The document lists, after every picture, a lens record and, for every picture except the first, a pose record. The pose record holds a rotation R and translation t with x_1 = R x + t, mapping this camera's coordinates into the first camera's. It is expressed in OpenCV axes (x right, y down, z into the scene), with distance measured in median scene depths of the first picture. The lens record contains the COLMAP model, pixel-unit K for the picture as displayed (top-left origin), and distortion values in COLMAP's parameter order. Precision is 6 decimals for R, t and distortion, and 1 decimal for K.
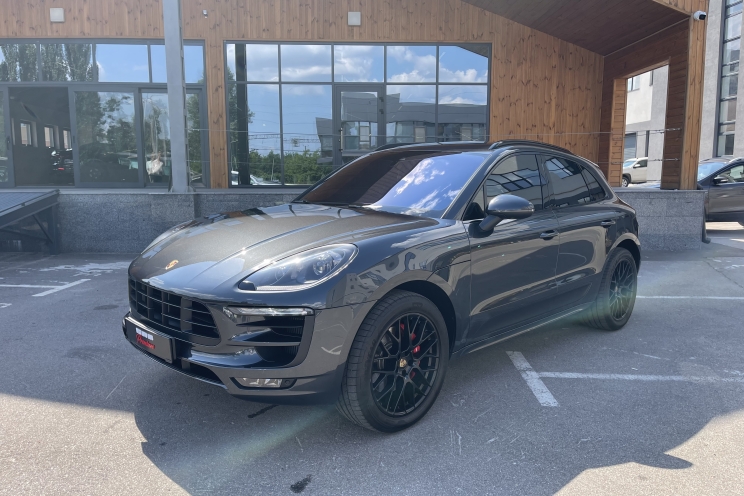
lens RADIAL K [[556.1, 0, 371.9], [0, 556.1, 247.1], [0, 0, 1]] dist [0.029341, -0.010500]
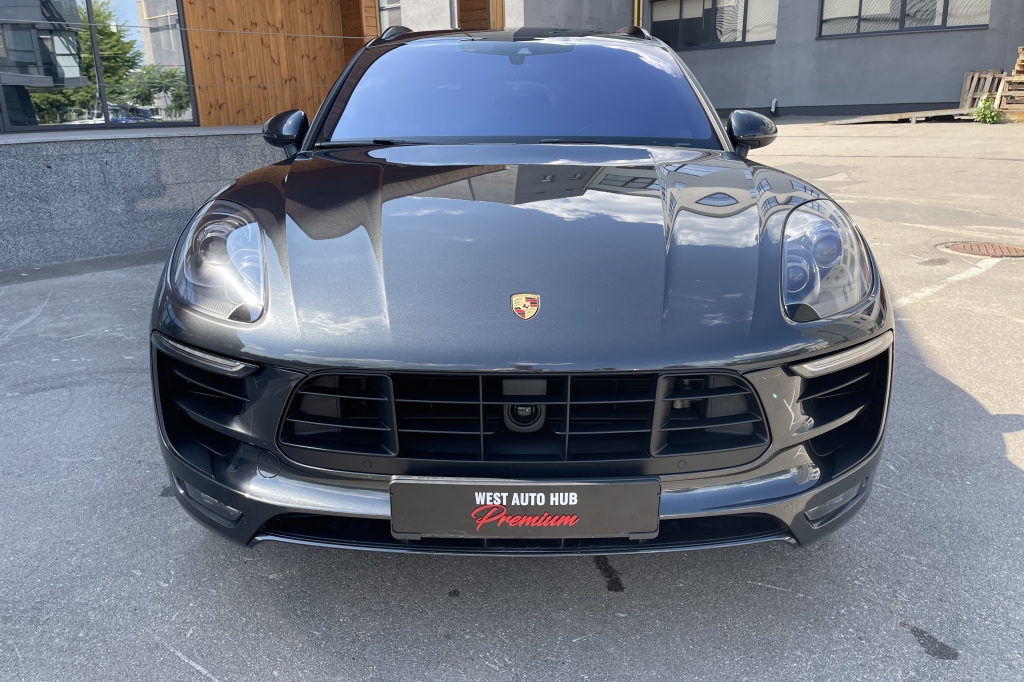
lens RADIAL K [[765.4, 0, 512.0], [0, 765.4, 339.9], [0, 0, 1]] dist [0.029341, -0.010500]
pose [[0.712875, -0.214876, 0.667561, -0.541362], [0.105662, 0.973946, 0.200661, -0.041214], [-0.693286, -0.072510, 0.717006, 0.473338]]
